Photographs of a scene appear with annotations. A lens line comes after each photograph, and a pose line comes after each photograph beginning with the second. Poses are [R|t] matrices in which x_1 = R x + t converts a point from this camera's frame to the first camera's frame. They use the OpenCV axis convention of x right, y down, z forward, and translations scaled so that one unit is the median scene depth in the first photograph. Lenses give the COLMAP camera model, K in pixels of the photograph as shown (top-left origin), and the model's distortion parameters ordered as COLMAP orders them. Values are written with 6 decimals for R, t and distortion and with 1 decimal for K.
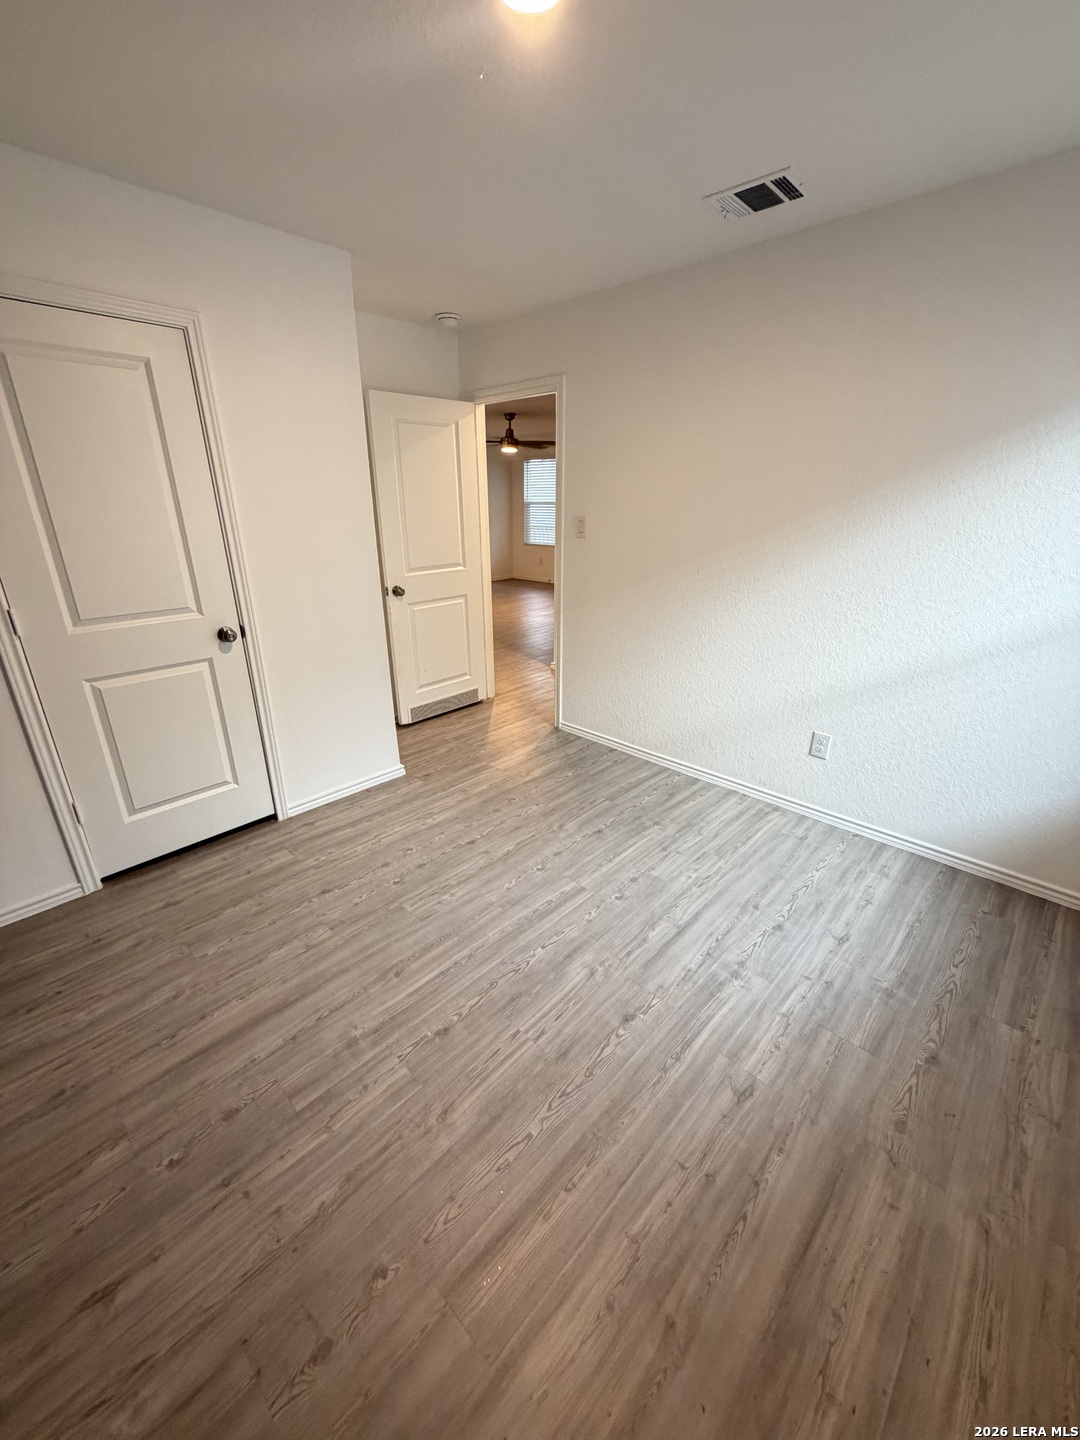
lens RADIAL K [[578.4, 0, 550.2], [0, 578.4, 722.2], [0, 0, 1]] dist [-0.000247, 0.000503]
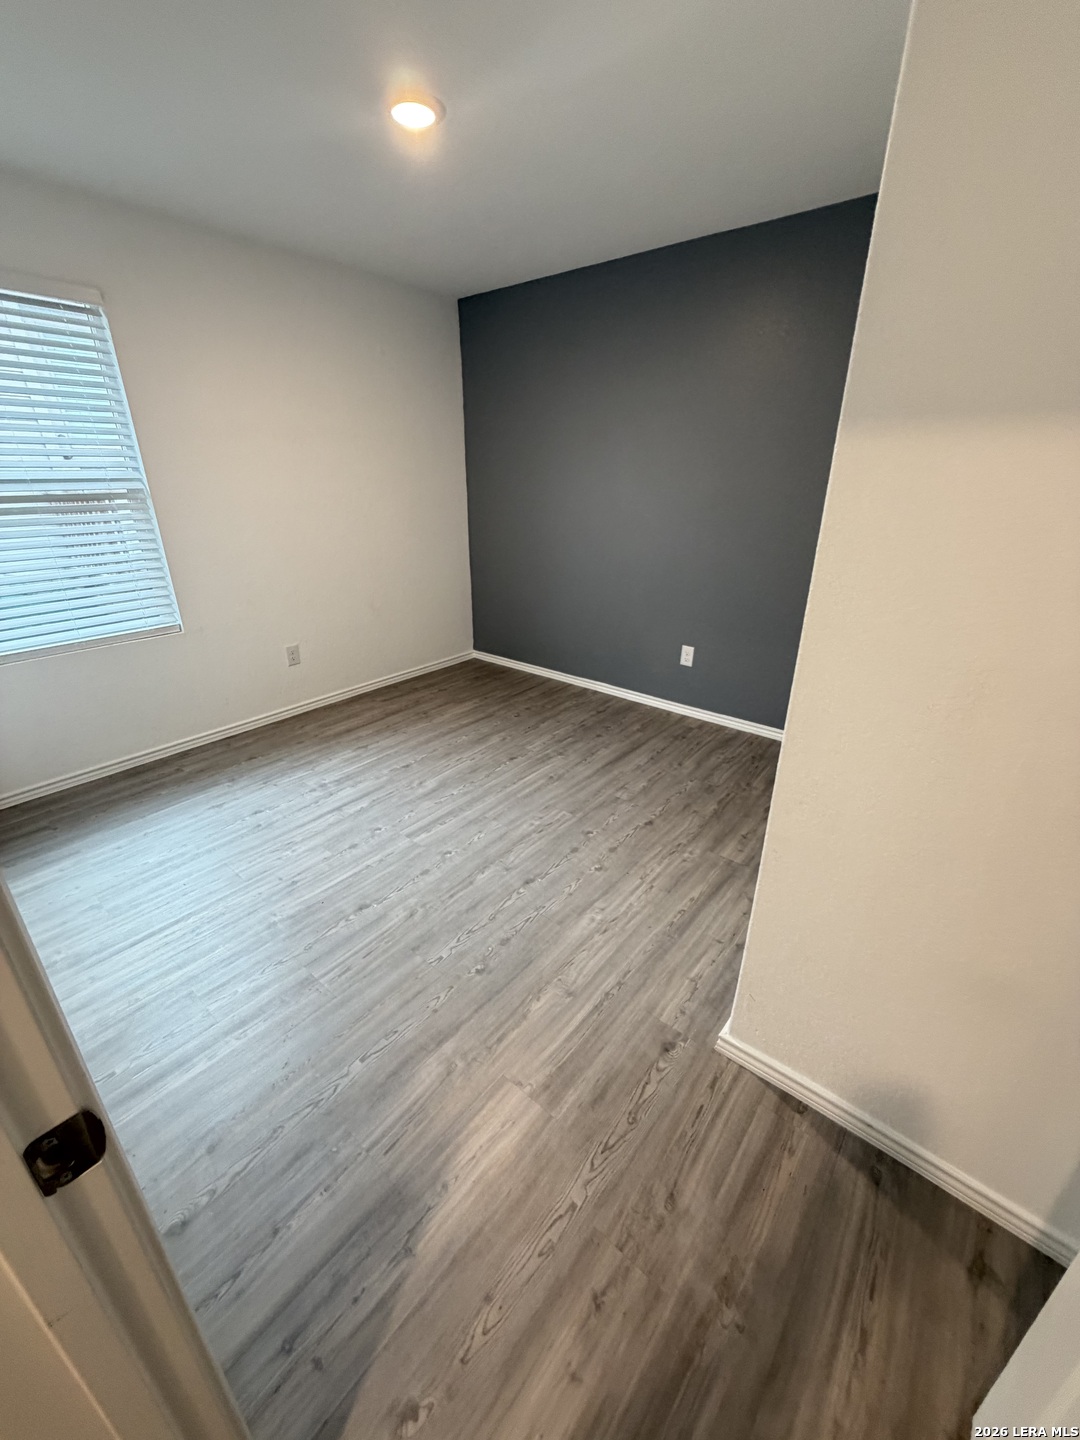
lens RADIAL K [[578.4, 0, 540.1], [0, 578.4, 718.7], [0, 0, 1]] dist [-0.000247, 0.000503]
pose [[-0.998312, 0.024821, -0.052509, -0.141291], [-0.019092, 0.713600, 0.700293, -0.645948], [0.054852, 0.700114, -0.711922, 1.740899]]
